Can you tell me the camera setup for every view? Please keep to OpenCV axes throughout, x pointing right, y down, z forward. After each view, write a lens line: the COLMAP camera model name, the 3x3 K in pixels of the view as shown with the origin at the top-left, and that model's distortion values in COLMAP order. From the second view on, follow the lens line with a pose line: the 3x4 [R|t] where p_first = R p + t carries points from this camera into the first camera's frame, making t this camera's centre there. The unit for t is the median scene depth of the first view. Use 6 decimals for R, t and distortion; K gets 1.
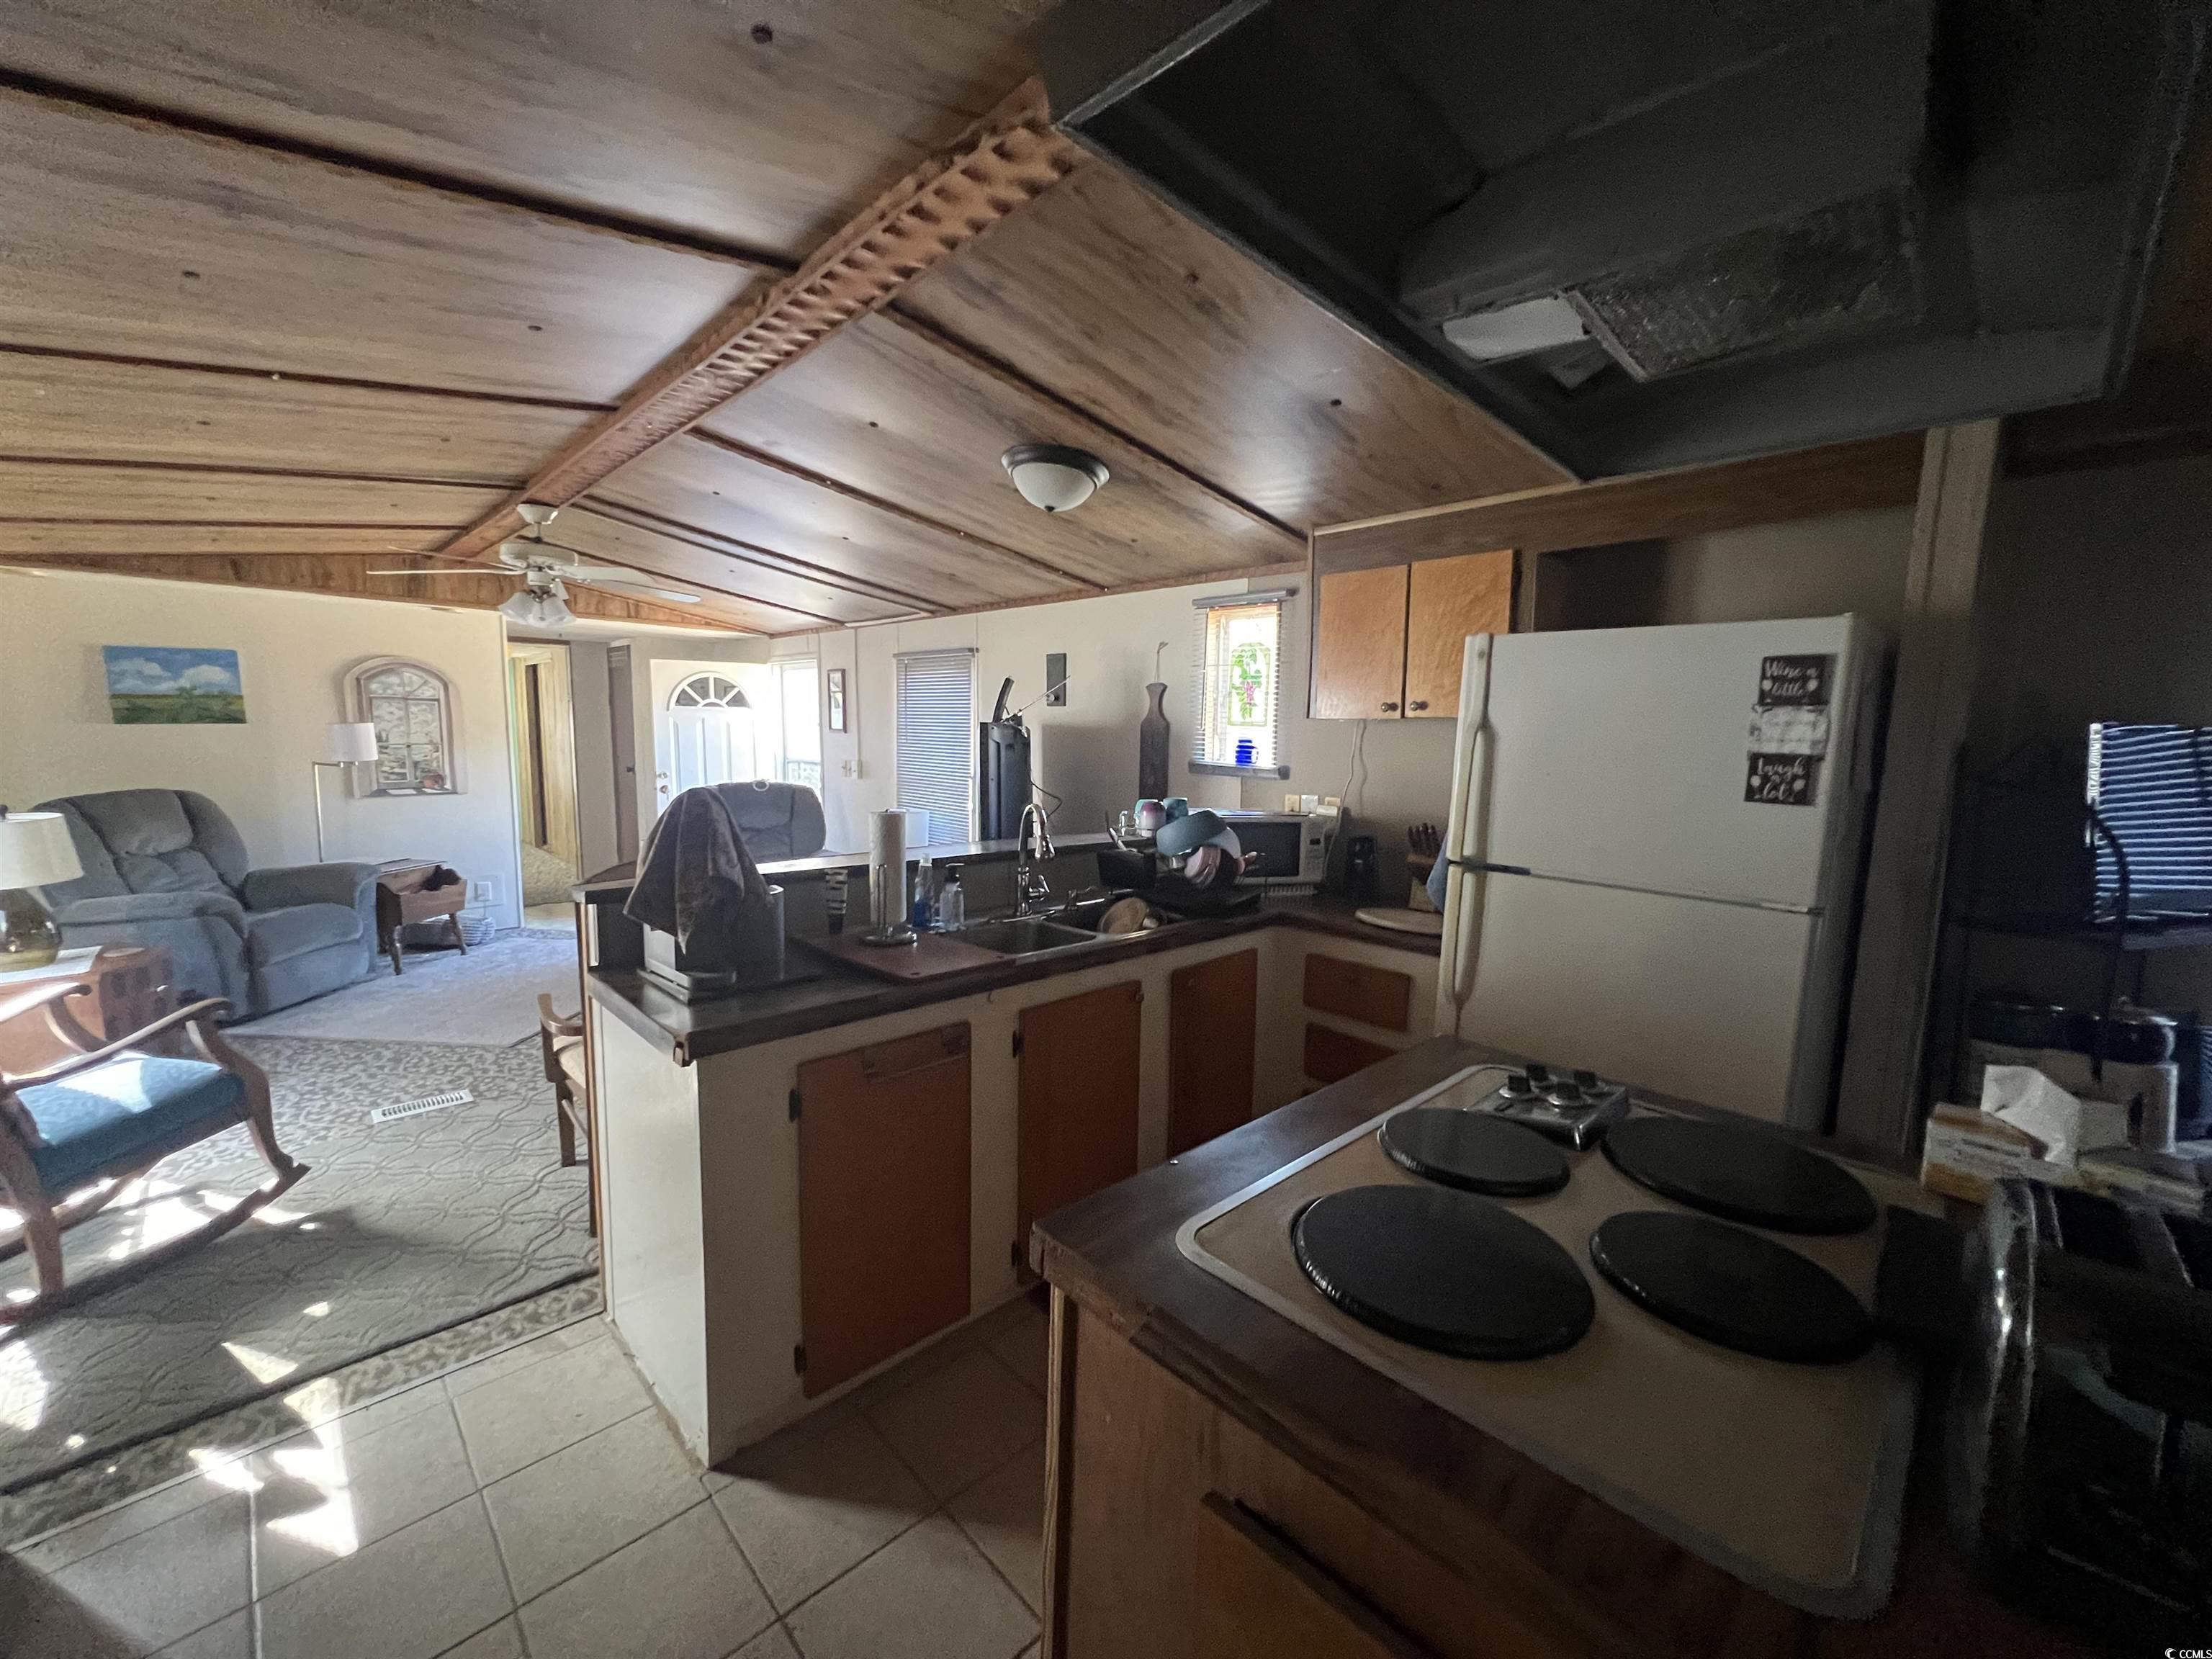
lens RADIAL K [[868.5, 0, 1111.4], [0, 868.5, 835.6], [0, 0, 1]] dist [0.000088, 0.000360]
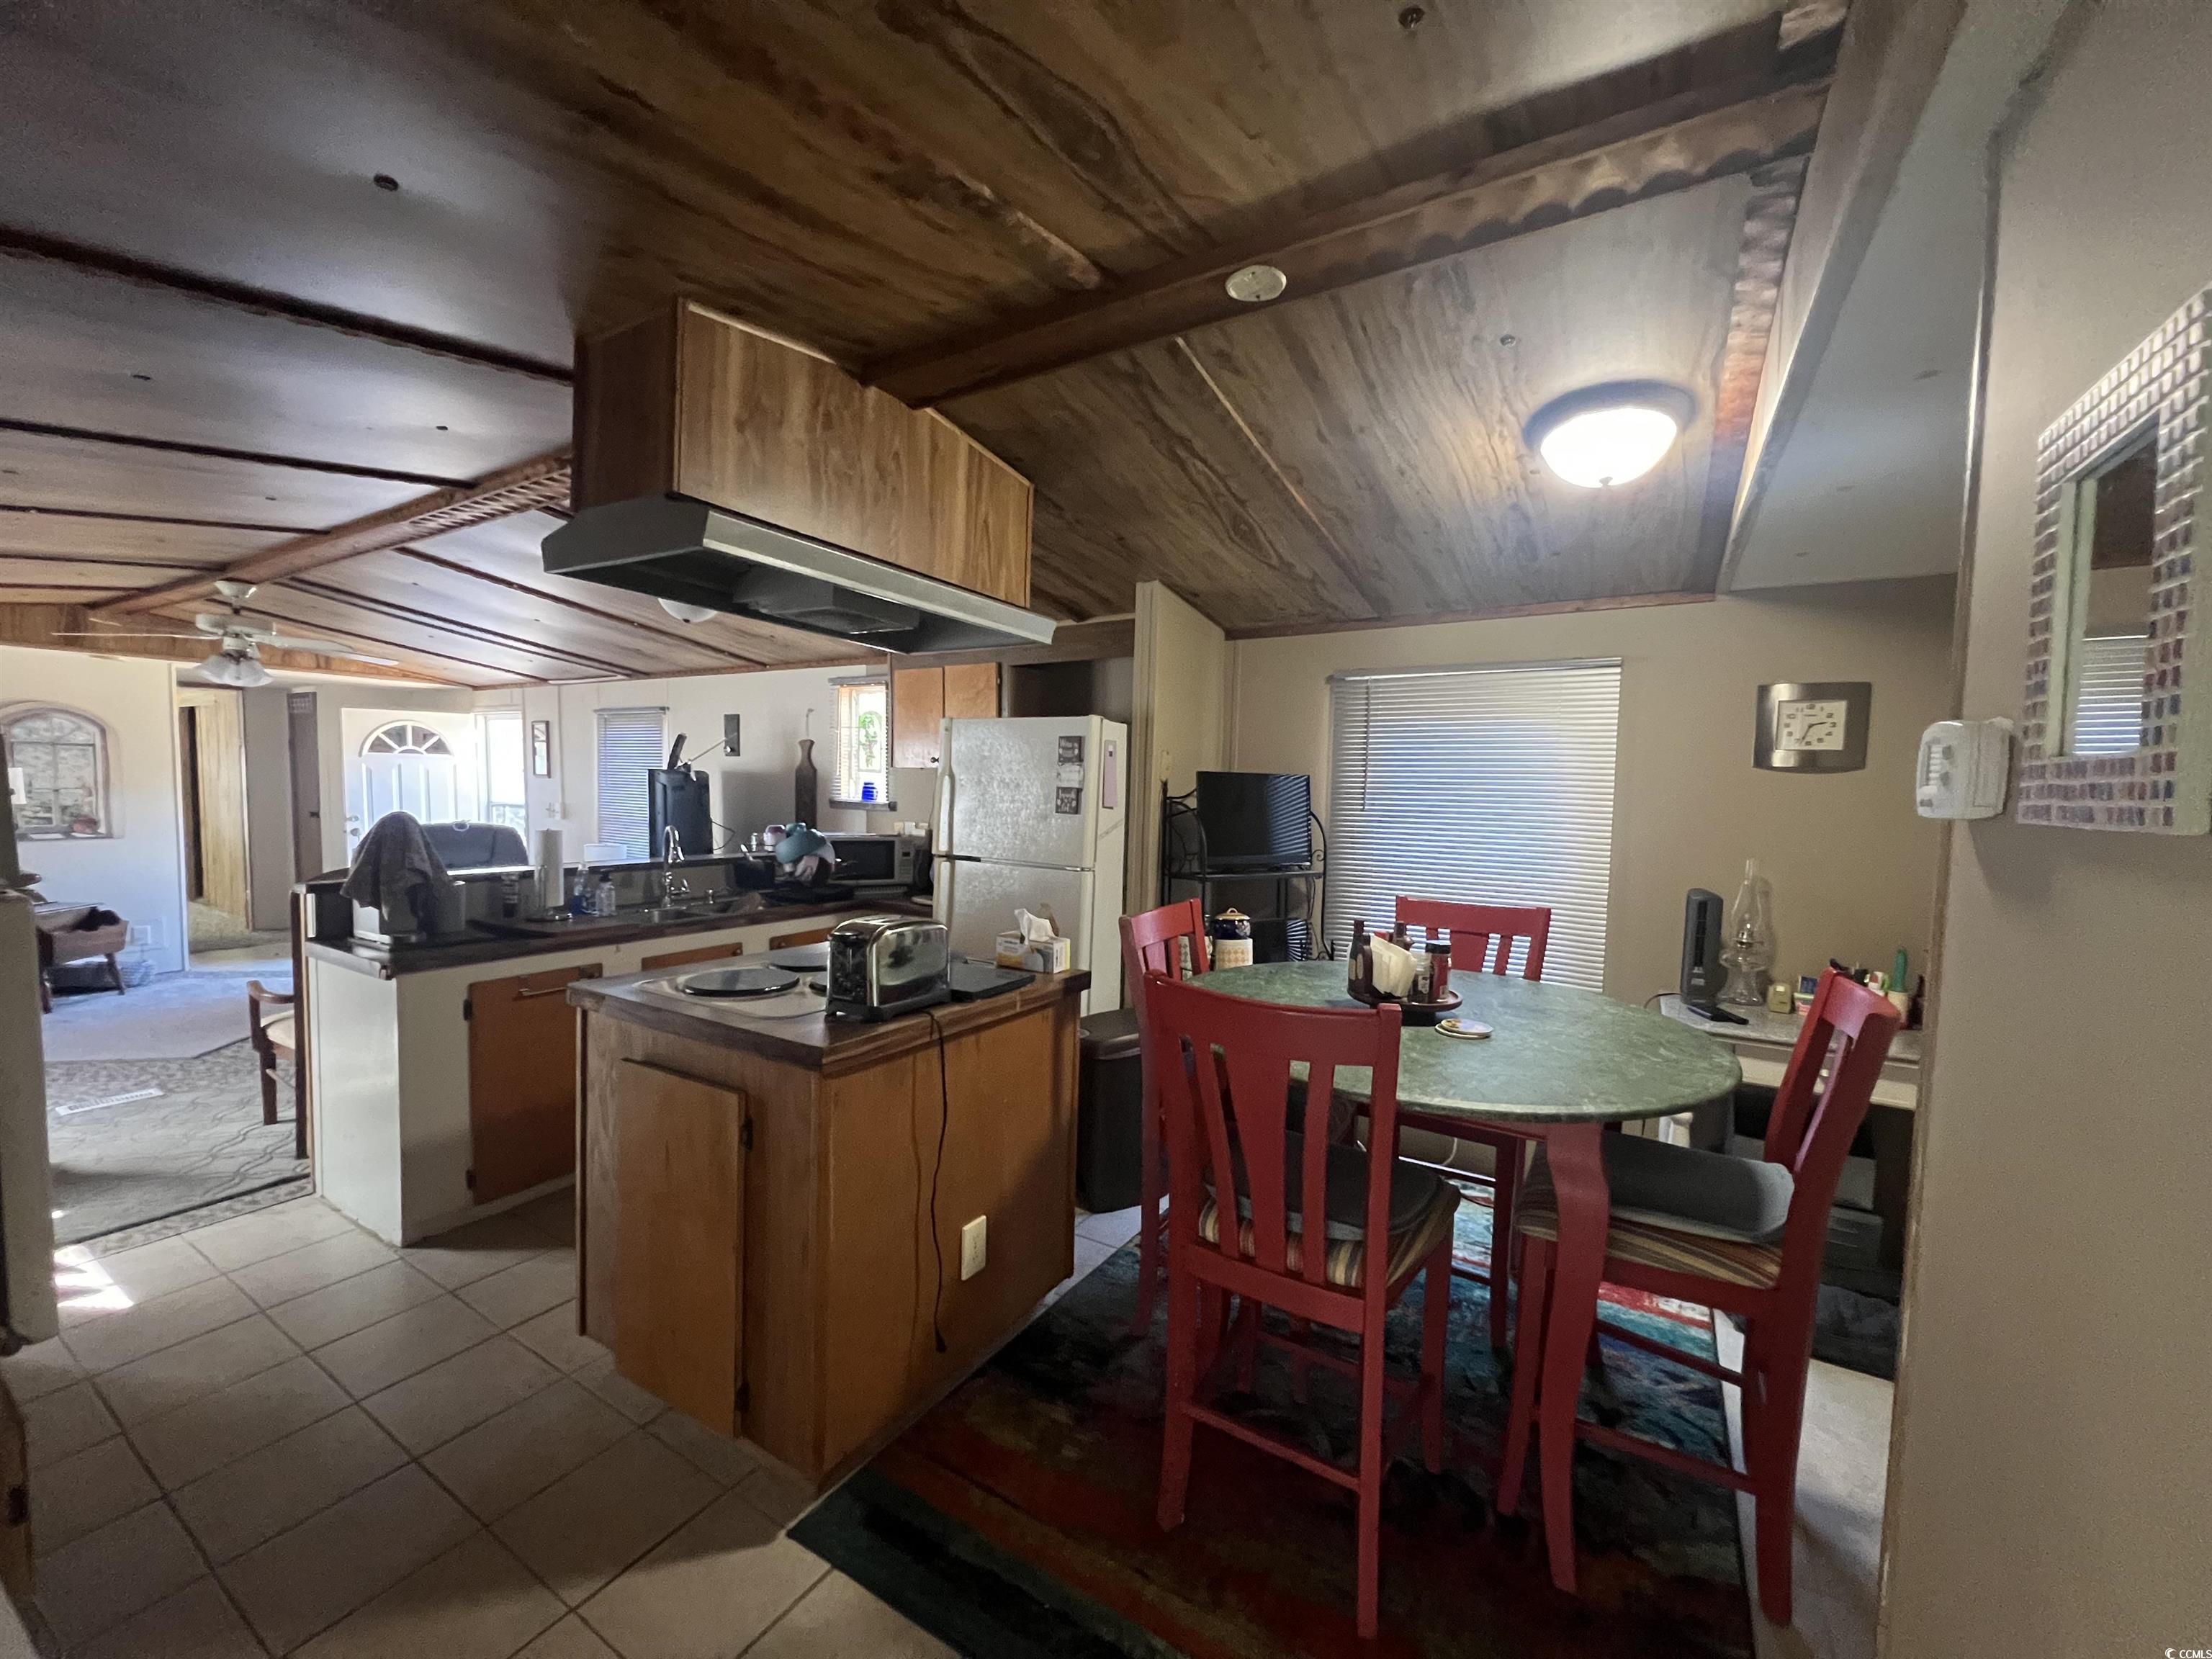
lens RADIAL K [[868.5, 0, 1104.7], [0, 868.5, 835.9], [0, 0, 1]] dist [0.000088, 0.000360]
pose [[0.969915, -0.015586, 0.242943, 0.185544], [0.028428, 0.998372, -0.049446, 0.051137], [-0.241776, 0.054865, 0.968780, -0.404127]]
